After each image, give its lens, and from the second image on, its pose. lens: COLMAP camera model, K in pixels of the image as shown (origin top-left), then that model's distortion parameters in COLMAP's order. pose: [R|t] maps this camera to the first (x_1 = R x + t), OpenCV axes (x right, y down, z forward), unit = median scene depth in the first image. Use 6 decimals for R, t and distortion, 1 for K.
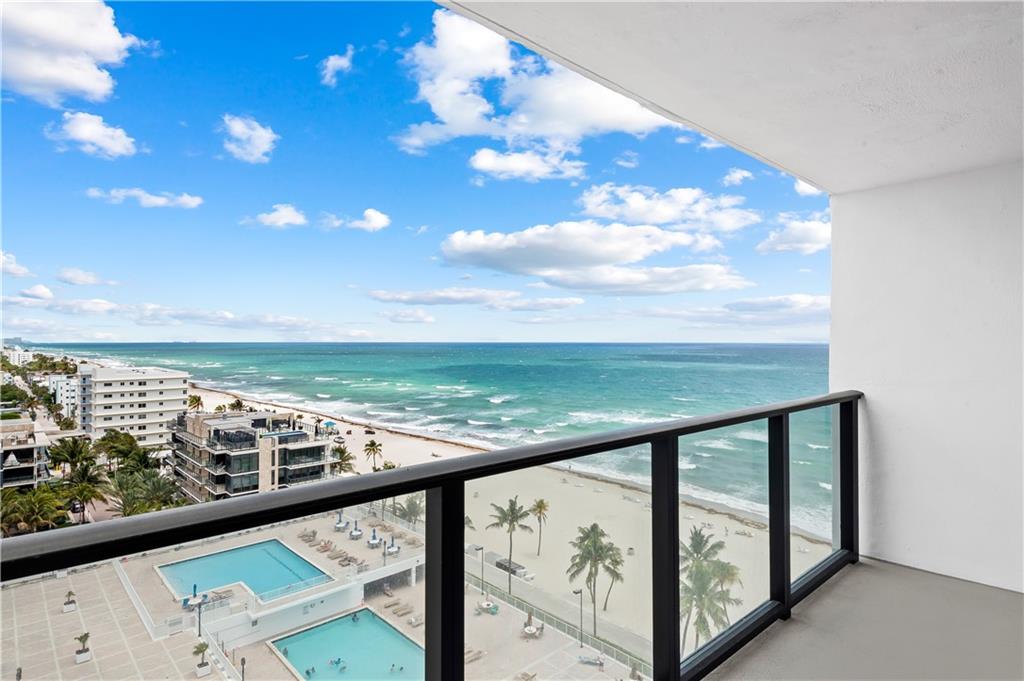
lens RADIAL K [[553.5, 0, 510.7], [0, 553.5, 336.9], [0, 0, 1]] dist [0.020189, -0.017170]
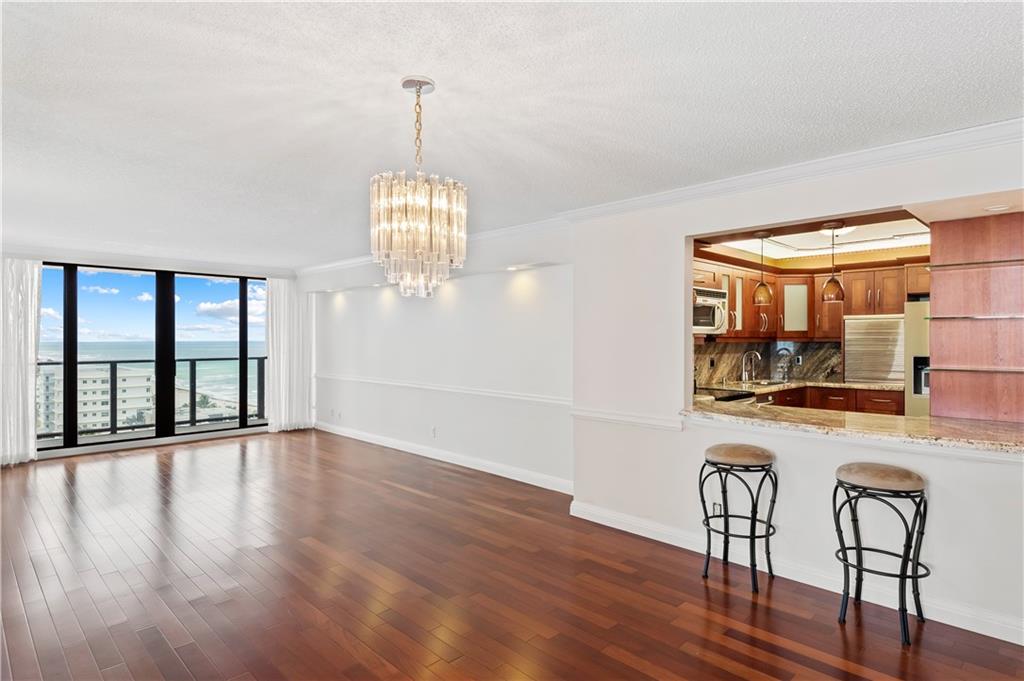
lens RADIAL K [[553.5, 0, 511.0], [0, 553.5, 334.9], [0, 0, 1]] dist [0.020189, -0.017170]
pose [[0.999205, 0.000022, 0.039875, 1.567349], [0.000133, 0.999992, -0.003881, 0.000974], [-0.039875, 0.003884, 0.999197, -2.029003]]
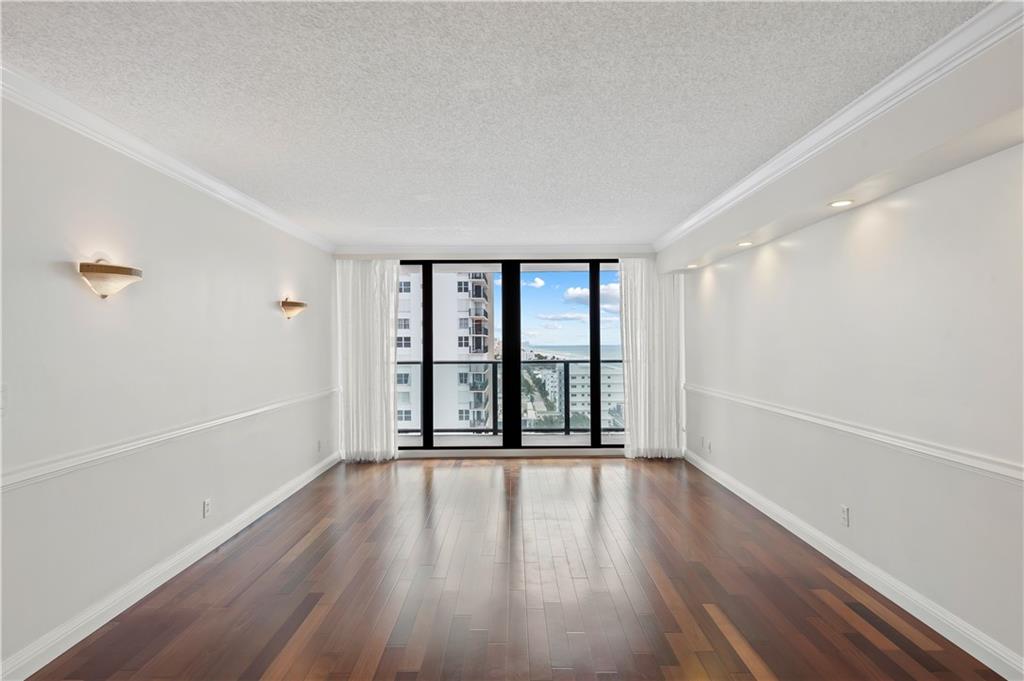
lens RADIAL K [[553.5, 0, 514.8], [0, 553.5, 335.5], [0, 0, 1]] dist [0.020189, -0.017170]
pose [[0.731196, -0.013379, -0.682037, 1.640924], [0.008110, 0.999907, -0.010920, 0.029419], [0.682120, 0.002454, 0.731237, -0.916327]]
